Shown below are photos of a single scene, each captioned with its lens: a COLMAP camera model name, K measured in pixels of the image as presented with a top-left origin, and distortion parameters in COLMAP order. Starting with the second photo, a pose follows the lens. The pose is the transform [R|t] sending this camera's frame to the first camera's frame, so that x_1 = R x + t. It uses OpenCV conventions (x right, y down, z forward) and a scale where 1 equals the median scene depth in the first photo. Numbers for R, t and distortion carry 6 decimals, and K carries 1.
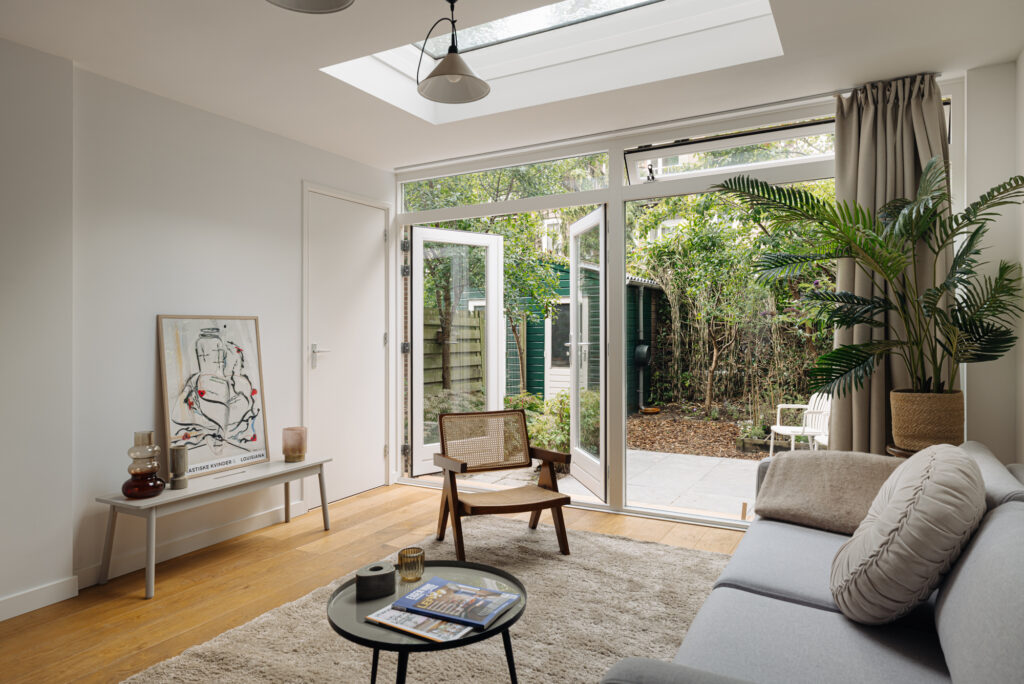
lens RADIAL K [[648.6, 0, 508.2], [0, 648.6, 337.3], [0, 0, 1]] dist [0.007548, 0.000843]
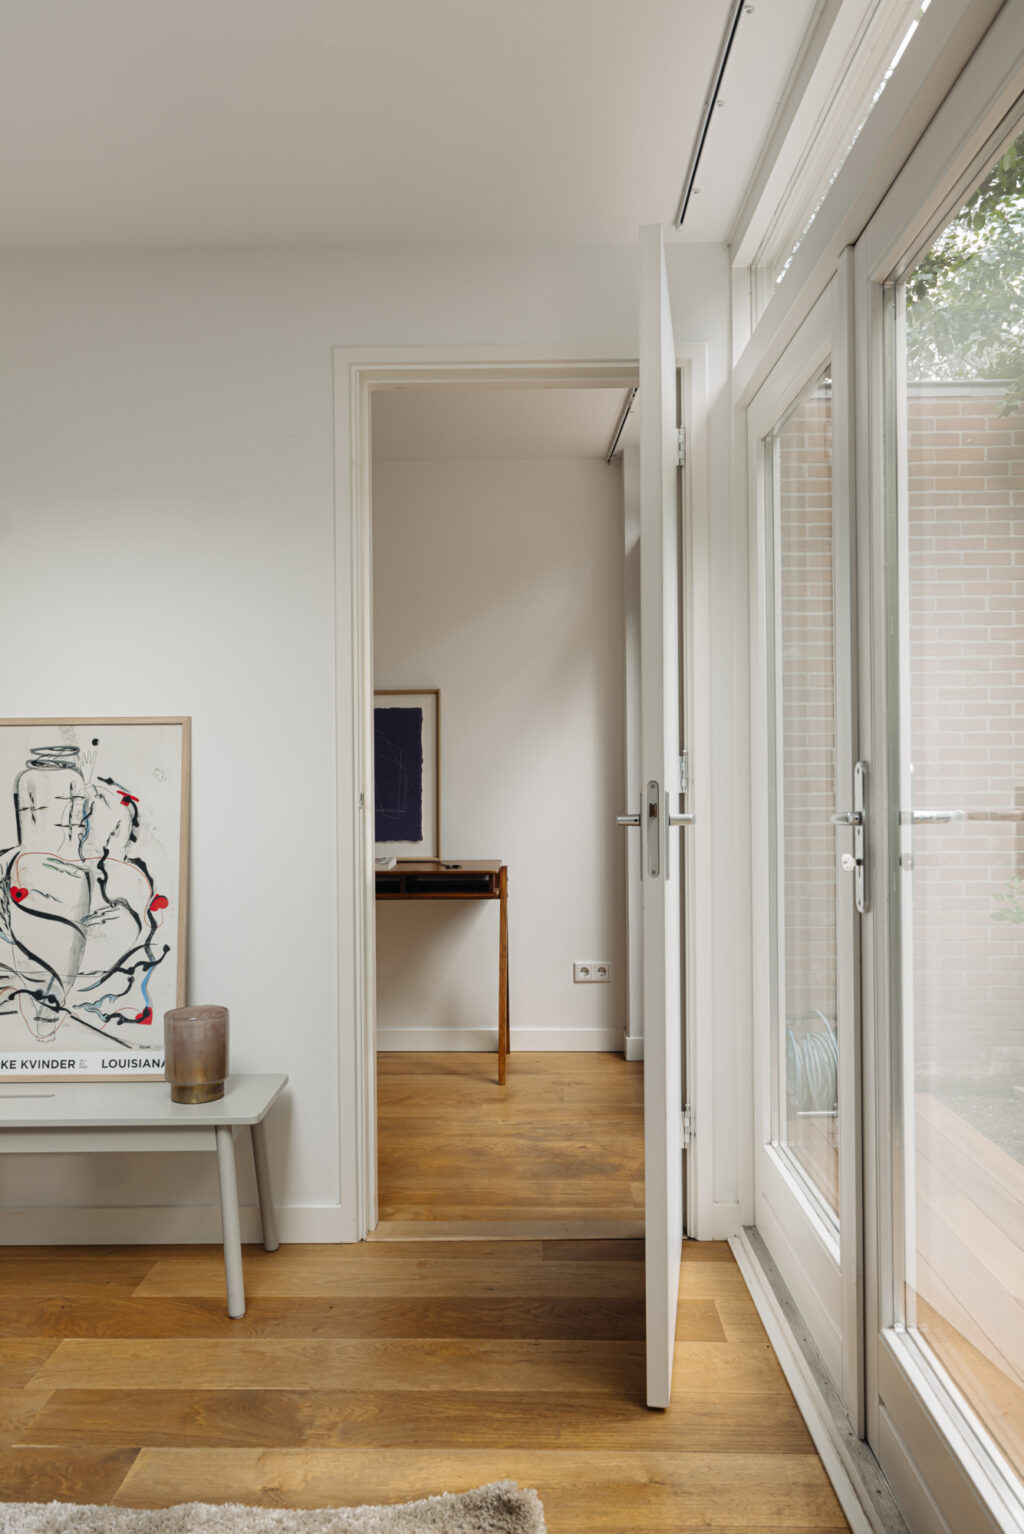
lens RADIAL K [[1182.7, 0, 510.0], [0, 1182.7, 763.7], [0, 0, 1]] dist [0.003934, 0.002409]
pose [[0.471545, 0.004781, -0.881829, 0.375739], [-0.003317, 0.999988, 0.003649, -0.006371], [0.881836, 0.001204, 0.471555, 0.873668]]
